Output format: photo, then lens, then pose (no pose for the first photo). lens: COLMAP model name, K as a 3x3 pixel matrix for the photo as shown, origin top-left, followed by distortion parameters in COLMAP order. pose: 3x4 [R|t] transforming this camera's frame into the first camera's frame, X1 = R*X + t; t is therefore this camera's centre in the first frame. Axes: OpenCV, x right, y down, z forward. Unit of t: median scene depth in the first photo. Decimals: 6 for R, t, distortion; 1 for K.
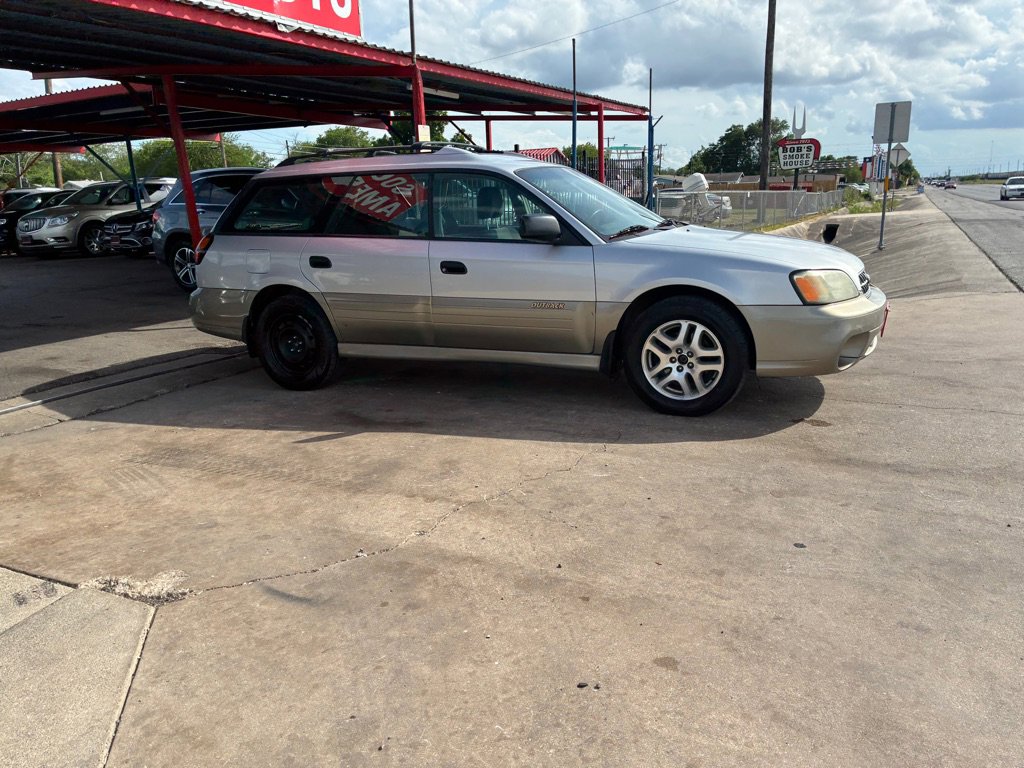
lens RADIAL K [[737.5, 0, 534.3], [0, 737.5, 403.7], [0, 0, 1]] dist [0.005567, -0.002212]
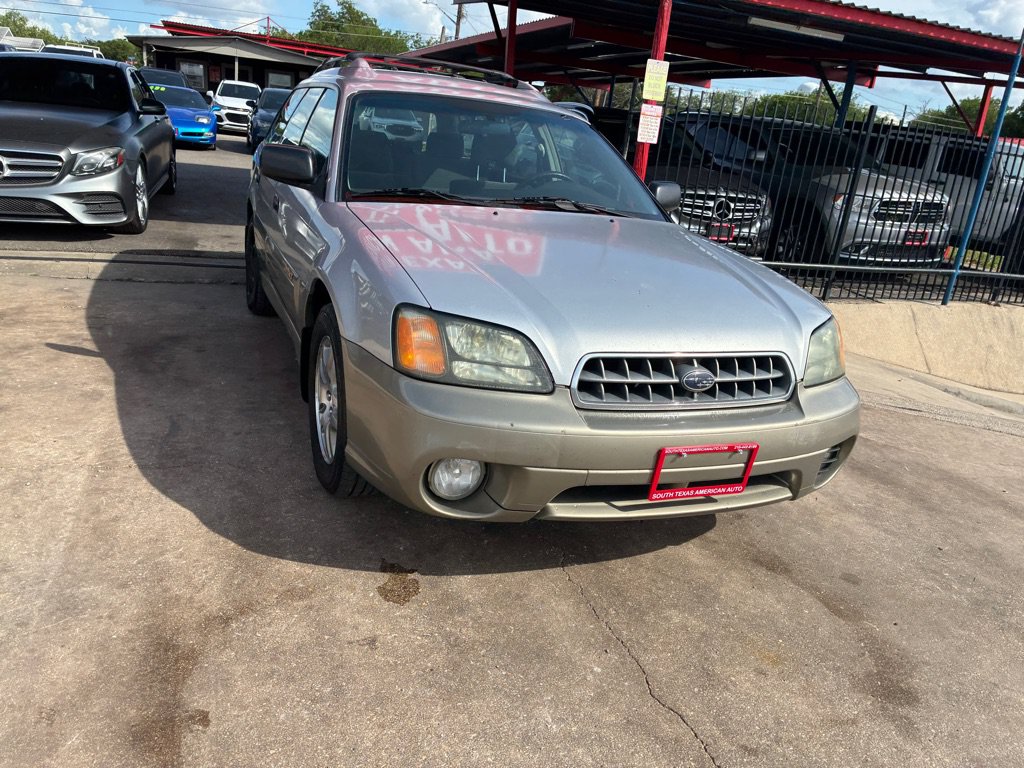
lens RADIAL K [[765.8, 0, 512.0], [0, 765.8, 384.0], [0, 0, 1]] dist [0.010597, -0.001897]
pose [[0.726117, 0.319178, -0.608999, 0.703296], [-0.311119, 0.942384, 0.122956, -0.199076], [0.613156, 0.100191, 0.783583, 0.572548]]
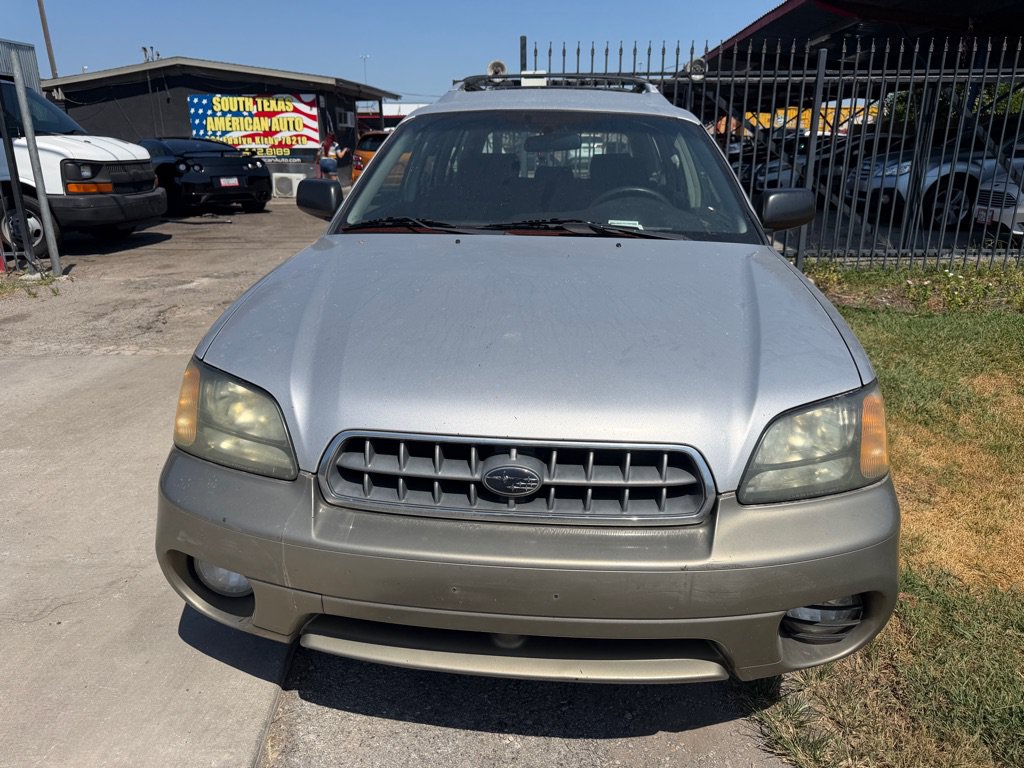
lens RADIAL K [[736.5, 0, 512.0], [0, 736.5, 384.0], [0, 0, 1]] dist [0.008135, -0.004122]
pose [[0.349646, 0.328563, -0.877379, 0.758430], [-0.279983, 0.930337, 0.236819, -0.296269], [0.894068, 0.162848, 0.417281, 0.908567]]
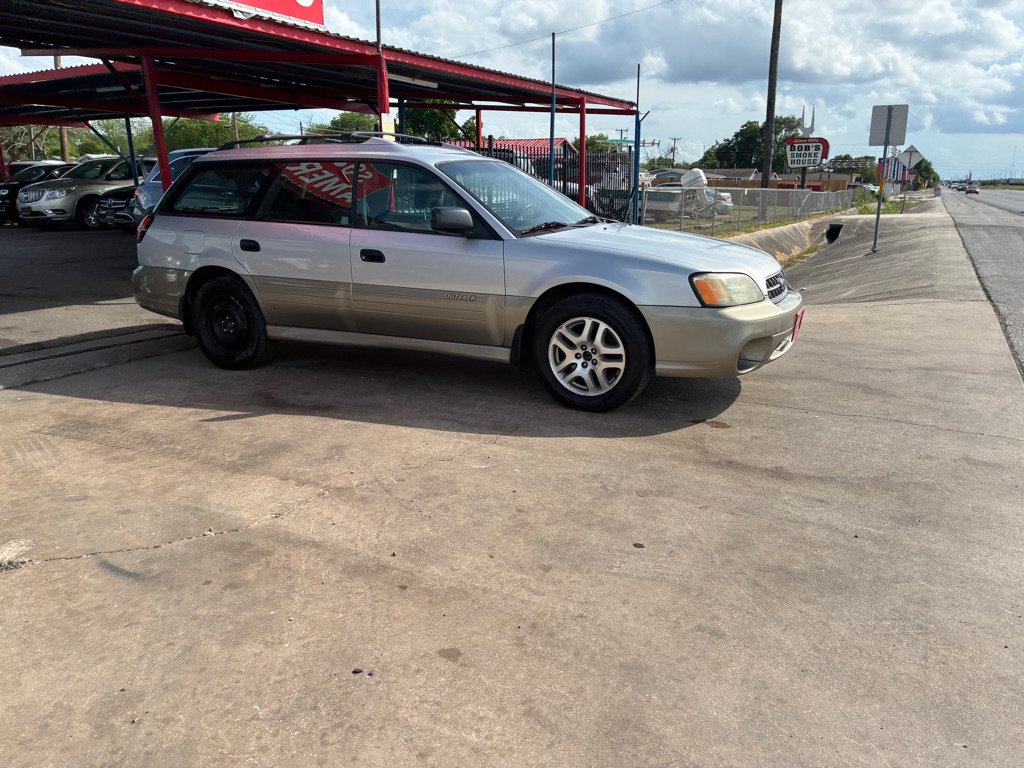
lens RADIAL K [[736.5, 0, 512.0], [0, 736.5, 384.0], [0, 0, 1]] dist [0.008135, -0.004122]
pose [[0.998645, 0.043357, -0.028772, 0.127833], [-0.043650, 0.999000, -0.009637, -0.007126], [0.028325, 0.010879, 0.999540, -0.009178]]
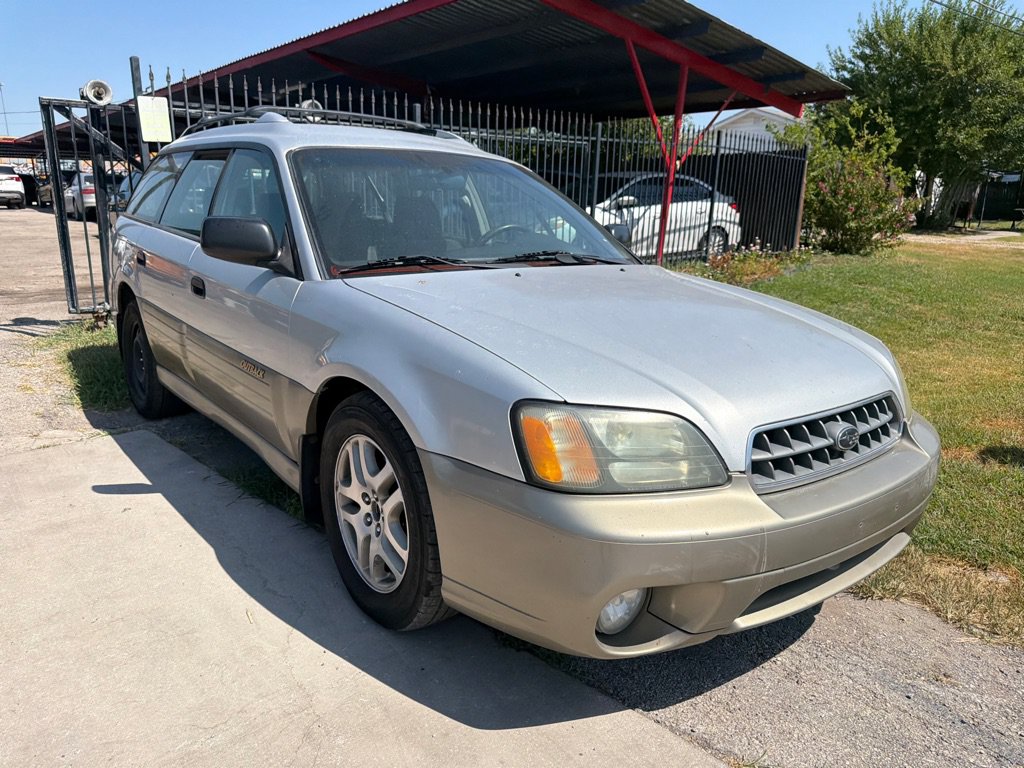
lens RADIAL K [[735.9, 0, 507.4], [0, 735.9, 384.4], [0, 0, 1]] dist [0.012015, -0.006844]
pose [[0.886967, 0.176196, -0.426902, 0.480903], [-0.186798, 0.982246, 0.017296, -0.177602], [0.422370, 0.064404, 0.904133, 0.563958]]
